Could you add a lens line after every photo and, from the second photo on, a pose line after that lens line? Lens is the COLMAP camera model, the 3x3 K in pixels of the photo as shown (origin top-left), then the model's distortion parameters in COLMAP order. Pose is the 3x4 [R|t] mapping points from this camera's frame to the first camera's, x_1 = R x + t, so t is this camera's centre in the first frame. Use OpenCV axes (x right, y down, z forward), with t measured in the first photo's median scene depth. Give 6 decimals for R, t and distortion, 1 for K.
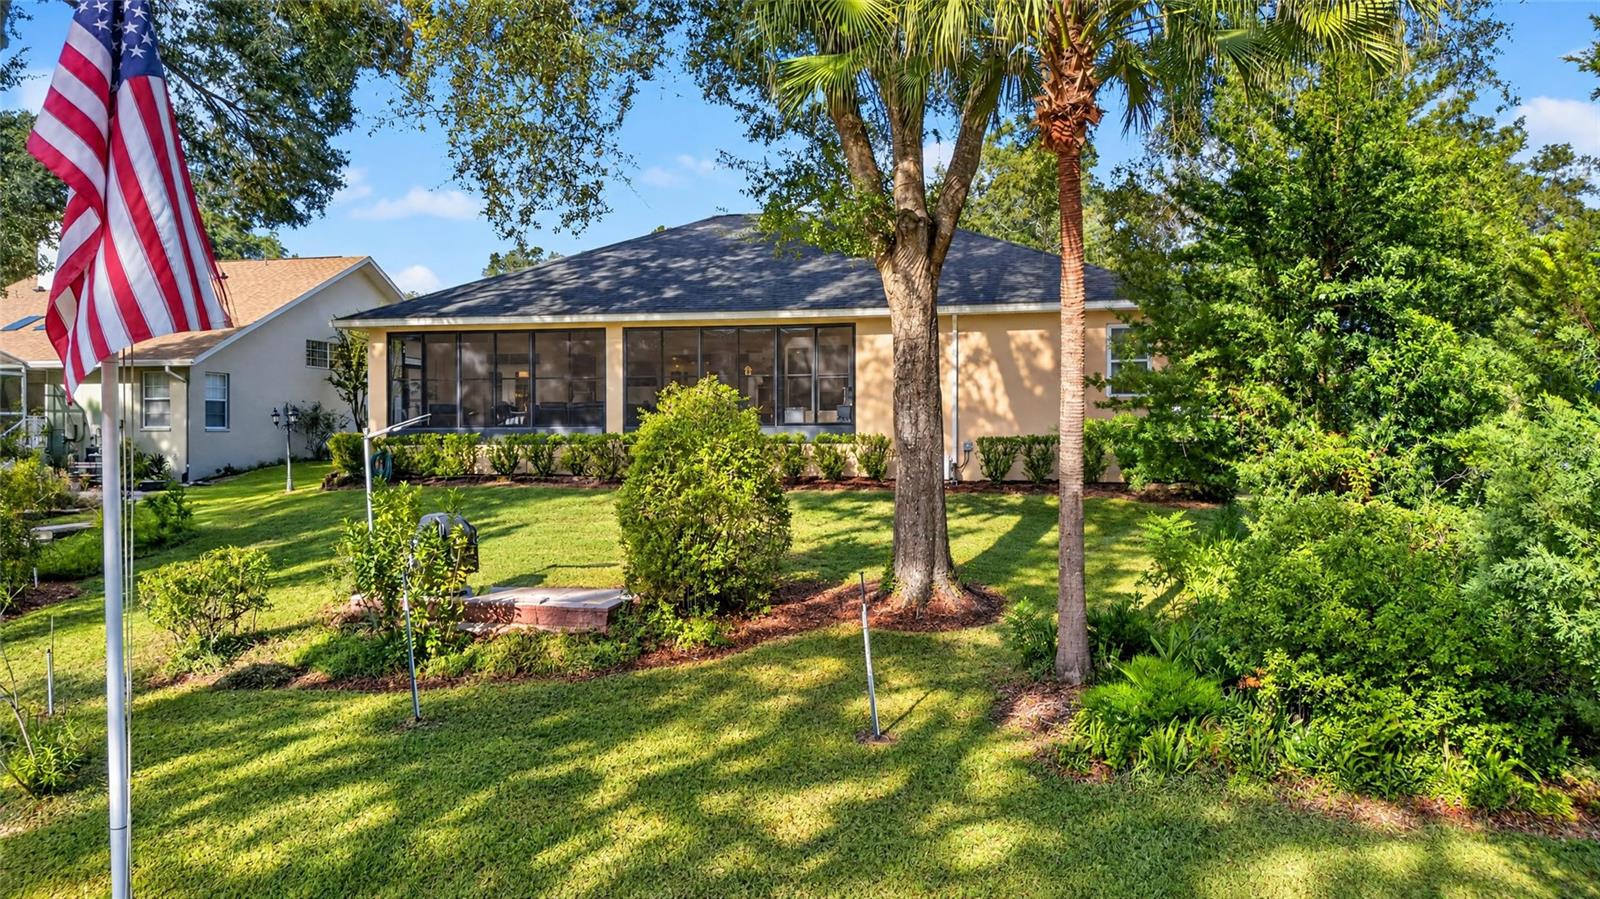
lens RADIAL K [[1126.2, 0, 800.0], [0, 1126.2, 449.5], [0, 0, 1]] dist [0.079318, -0.087797]
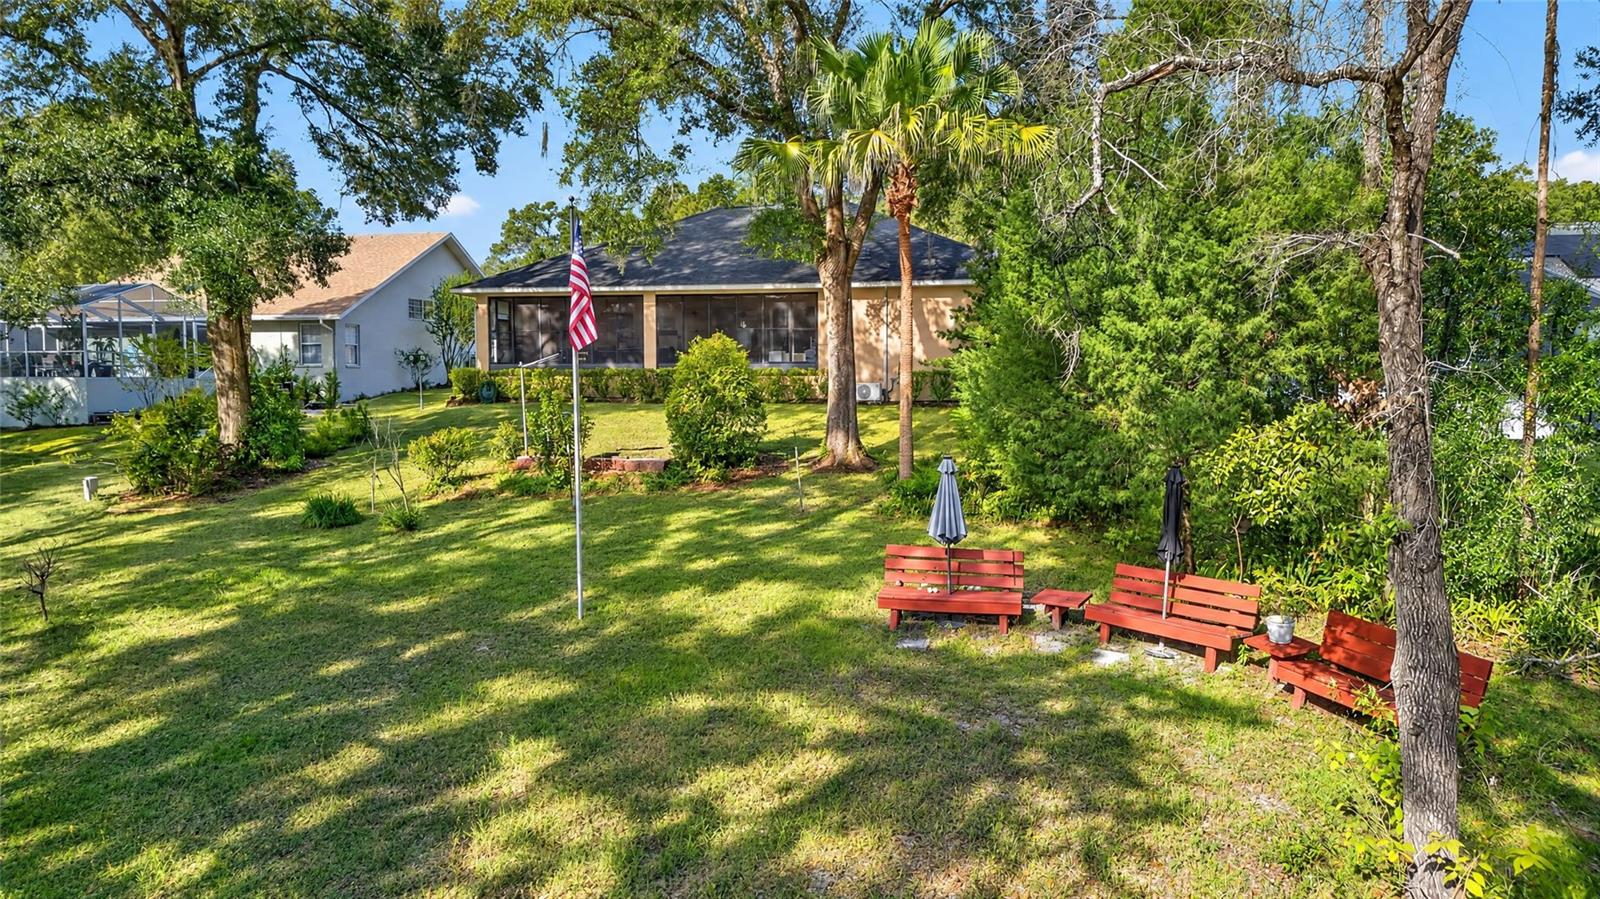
lens RADIAL K [[1126.2, 0, 800.0], [0, 1126.2, 449.5], [0, 0, 1]] dist [0.079318, -0.087797]
pose [[1.000000, 0.000822, 0.000000, 0.026999], [-0.000821, 0.998804, 0.048883, 0.018442], [0.000041, -0.048883, 0.998805, -0.450002]]
